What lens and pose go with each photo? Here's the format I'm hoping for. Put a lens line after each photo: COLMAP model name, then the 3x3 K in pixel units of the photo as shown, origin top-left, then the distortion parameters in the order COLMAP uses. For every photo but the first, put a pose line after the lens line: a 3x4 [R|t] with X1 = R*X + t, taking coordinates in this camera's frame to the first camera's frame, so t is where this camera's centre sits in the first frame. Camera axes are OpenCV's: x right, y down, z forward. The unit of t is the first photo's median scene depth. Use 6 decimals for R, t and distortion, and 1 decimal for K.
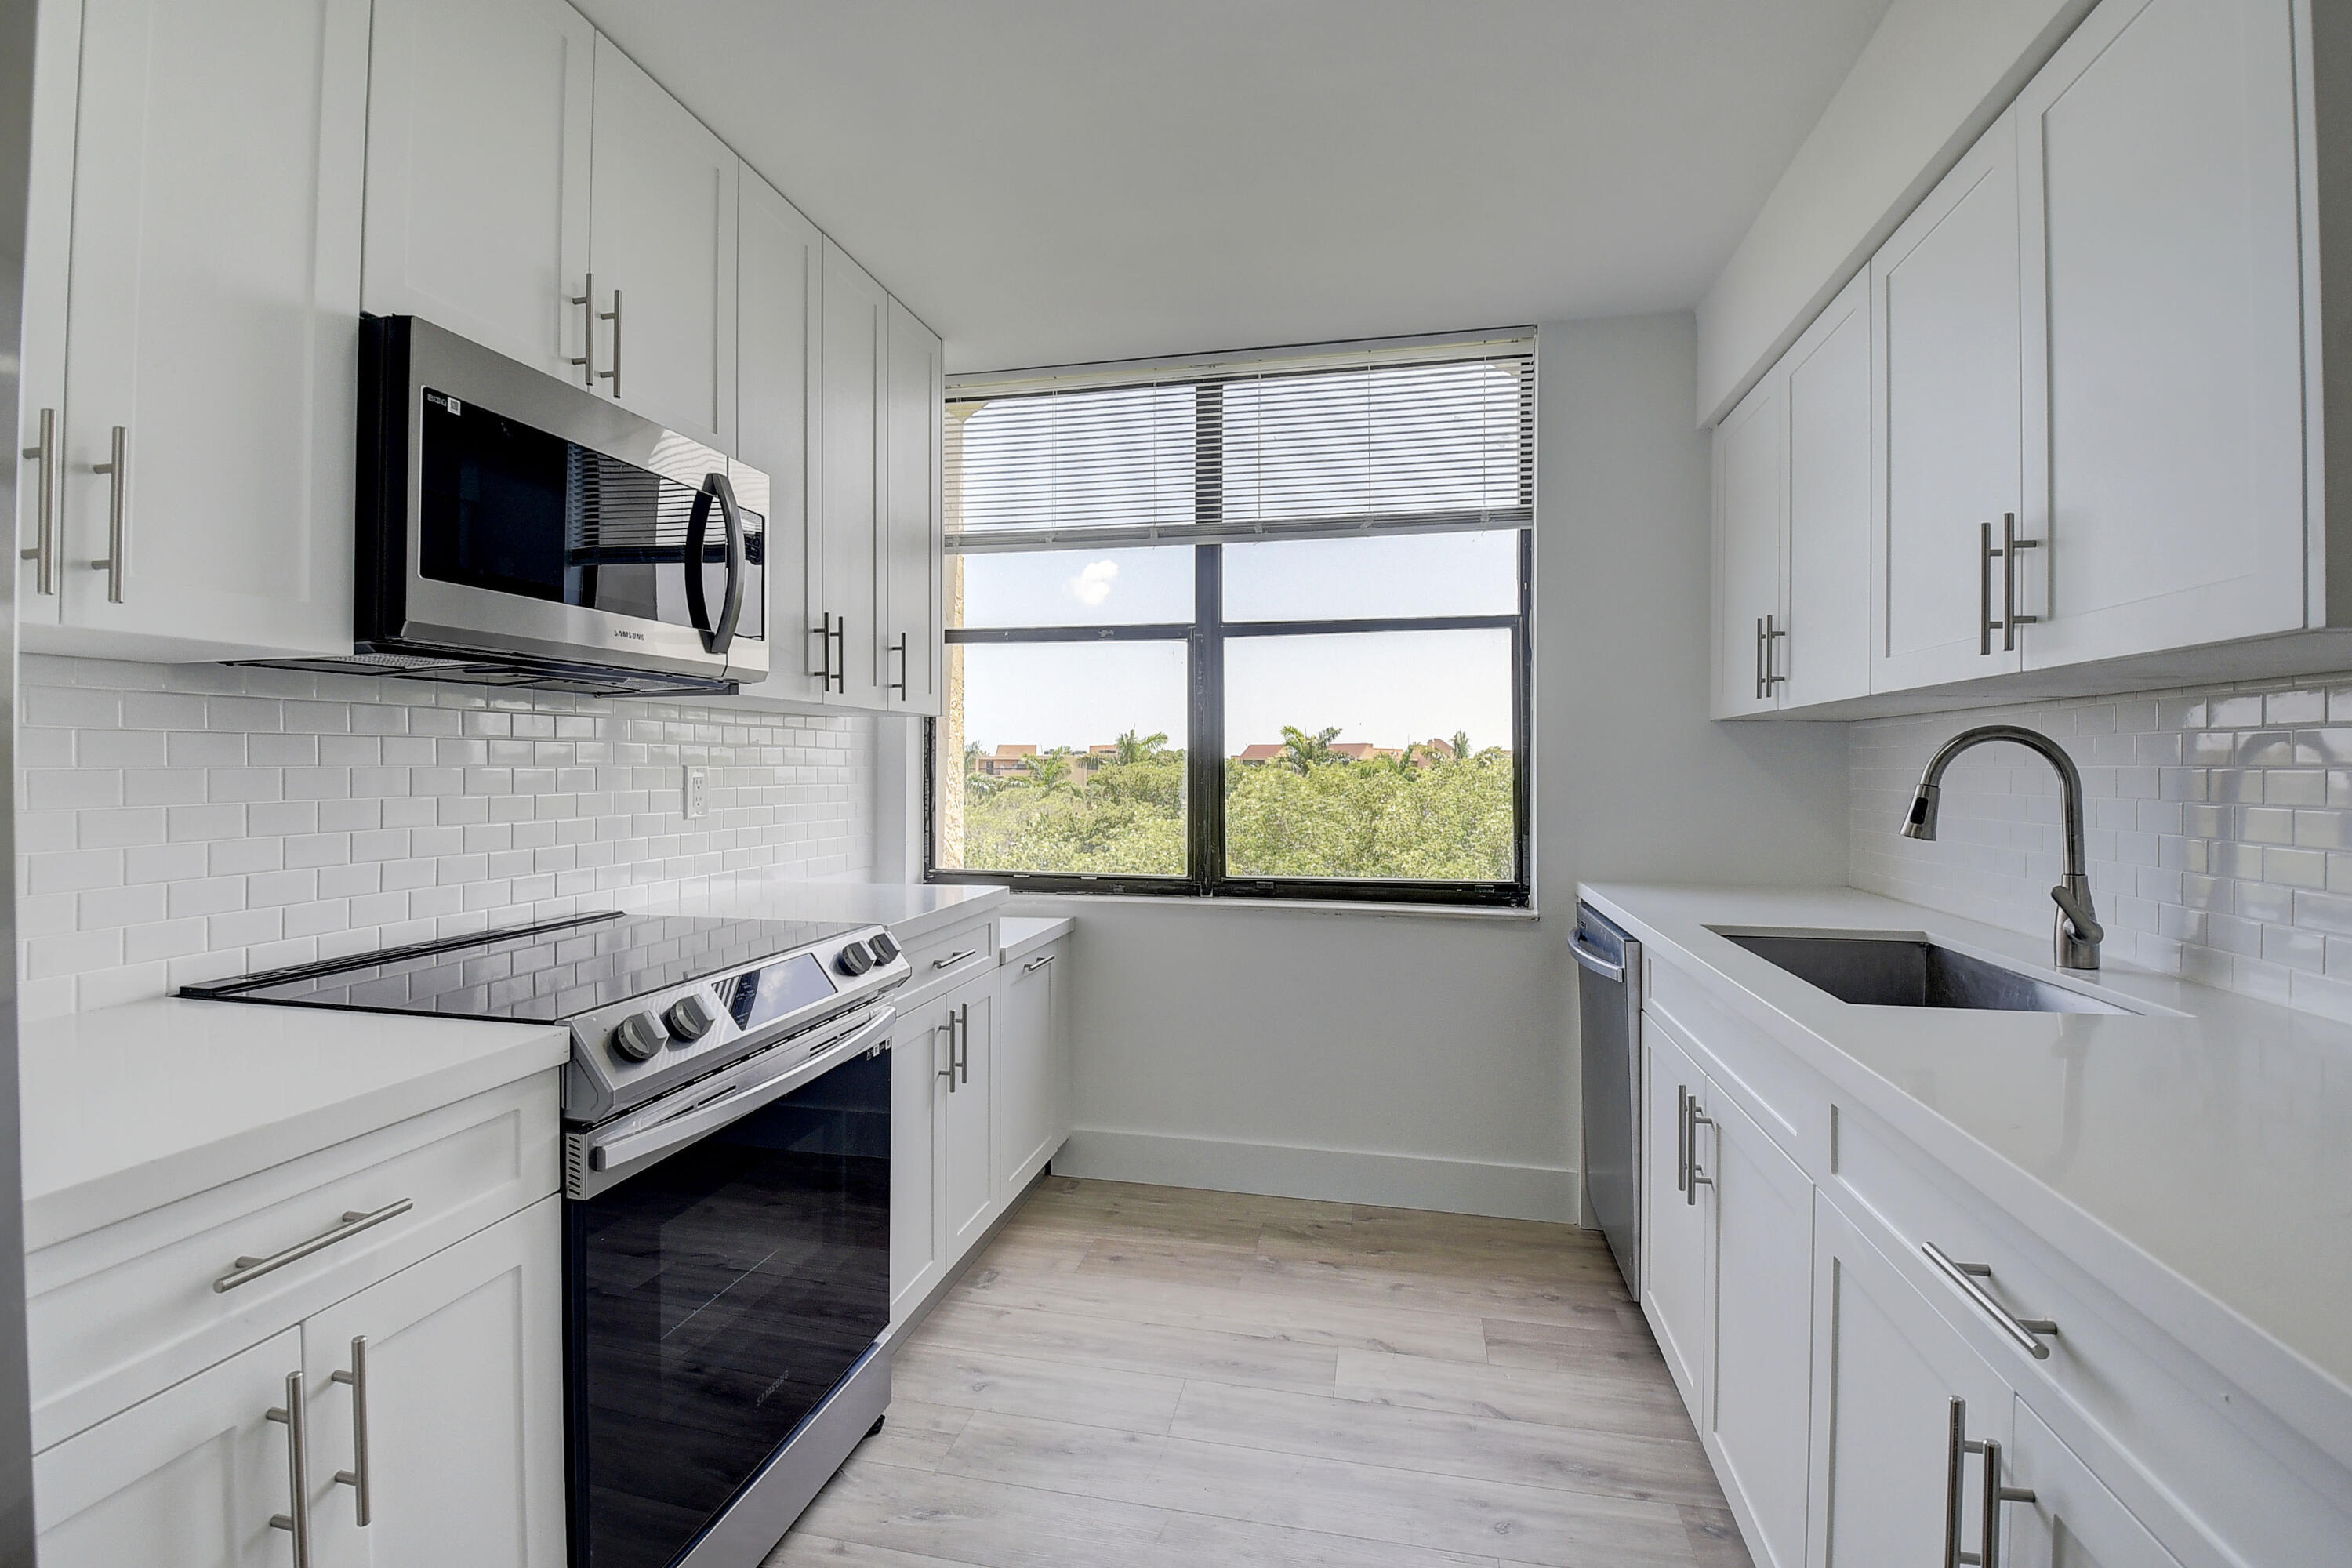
lens RADIAL K [[1036.3, 0, 1170.9], [0, 1036.3, 757.0], [0, 0, 1]] dist [0.011032, -0.023557]
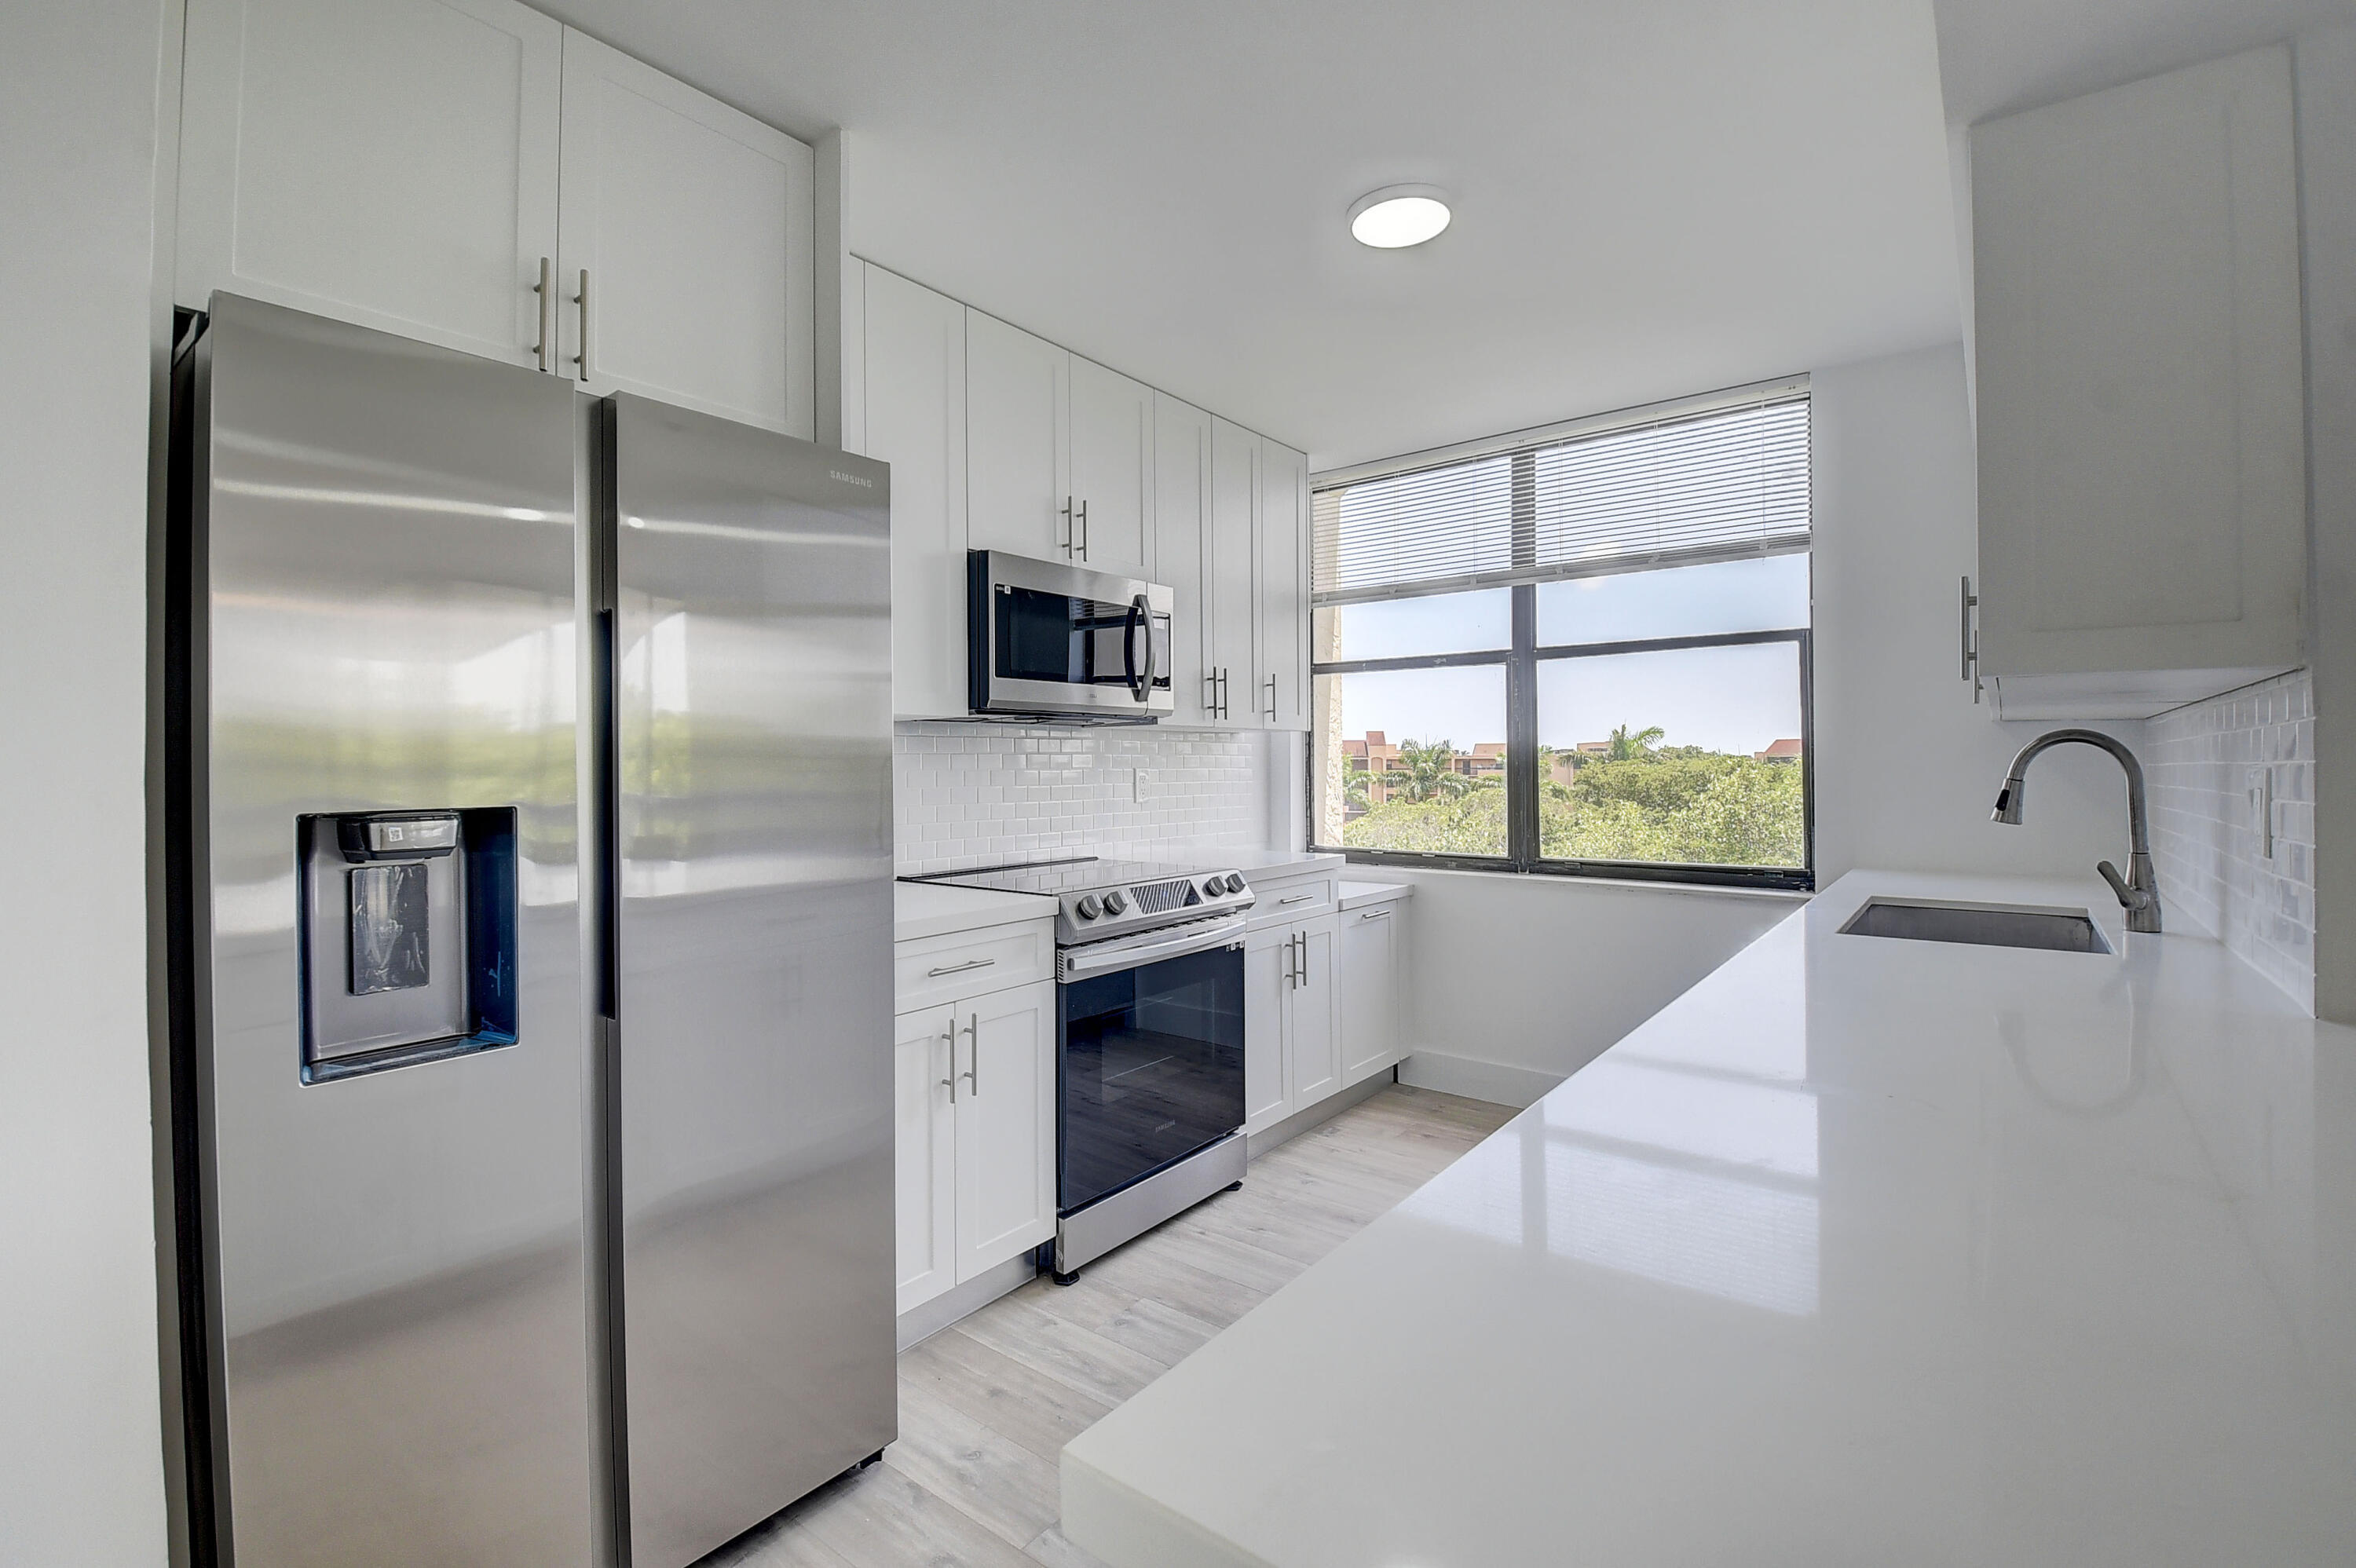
lens RADIAL K [[1038.0, 0, 1172.9], [0, 1038.0, 757.0], [0, 0, 1]] dist [0.011032, -0.023557]
pose [[0.898993, -0.010229, -0.437844, 0.270761], [0.010123, 0.999945, -0.002576, -0.004296], [0.437847, -0.002116, 0.899047, -0.383172]]
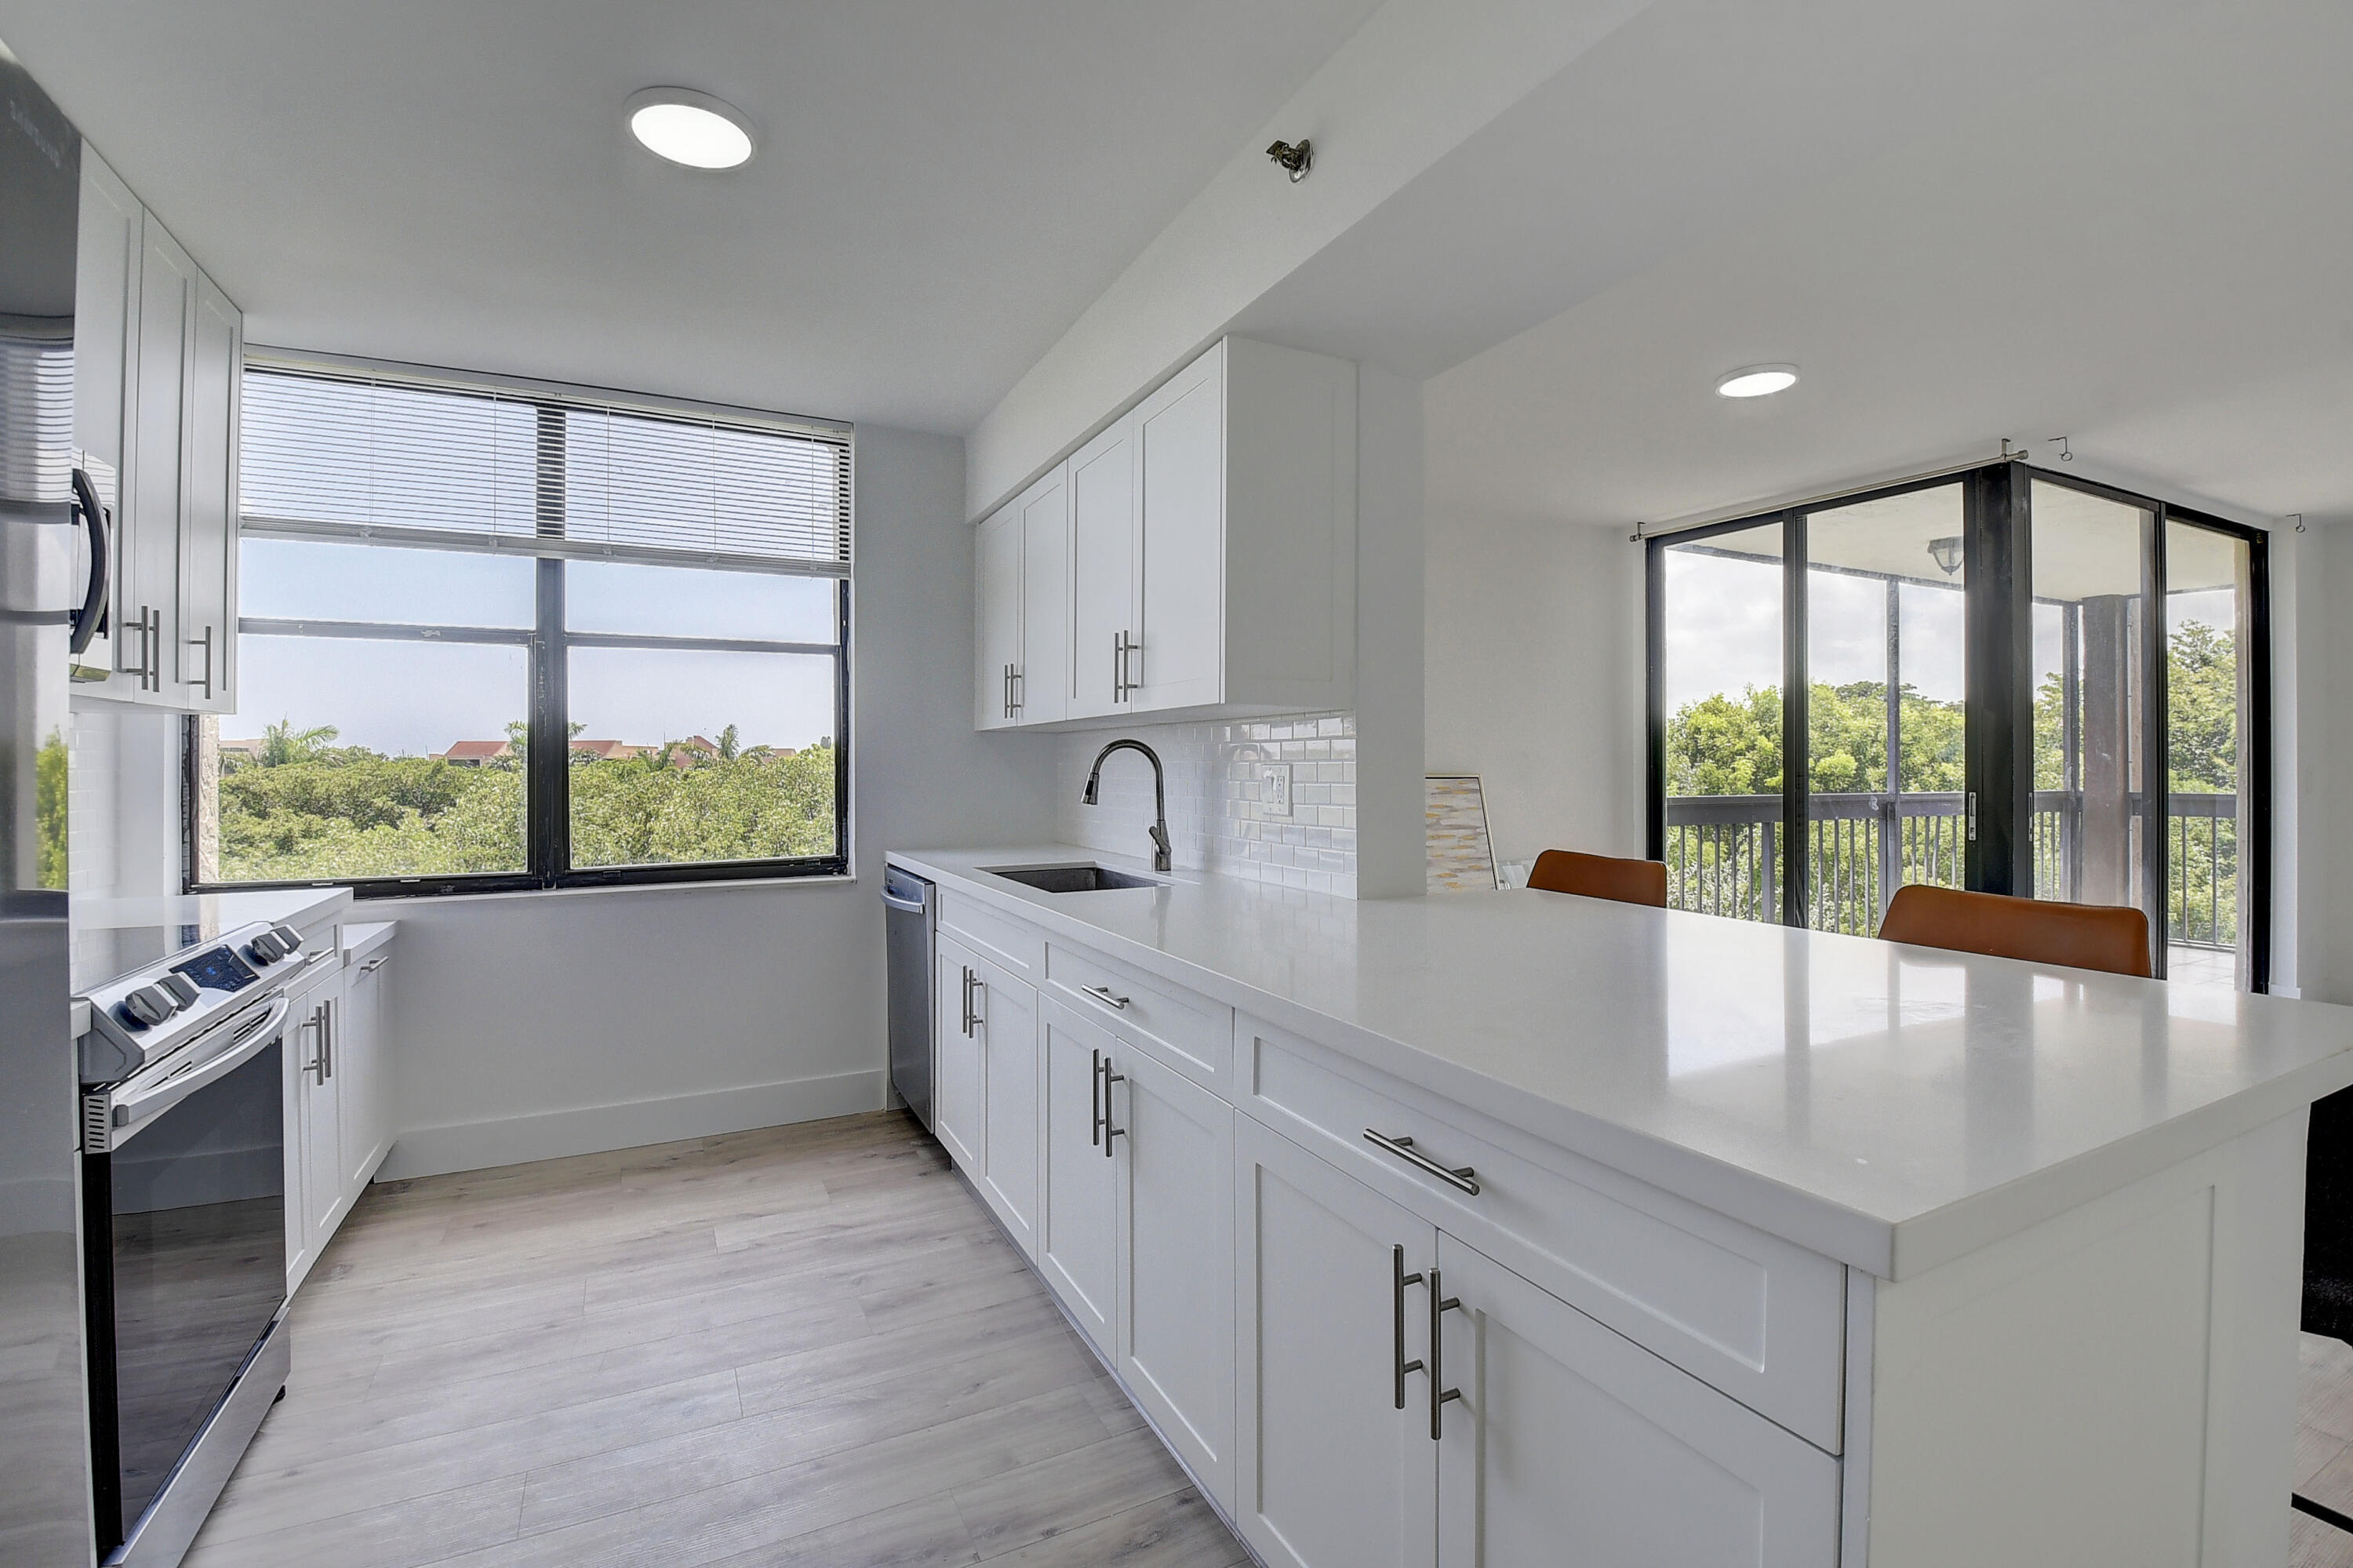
lens RADIAL K [[1036.8, 0, 1171.4], [0, 1036.8, 757.0], [0, 0, 1]] dist [0.011032, -0.023557]
pose [[0.776450, -0.002025, 0.630176, -0.190498], [0.001281, 0.999998, 0.001635, -0.002021], [-0.630178, -0.000462, 0.776451, -0.312456]]
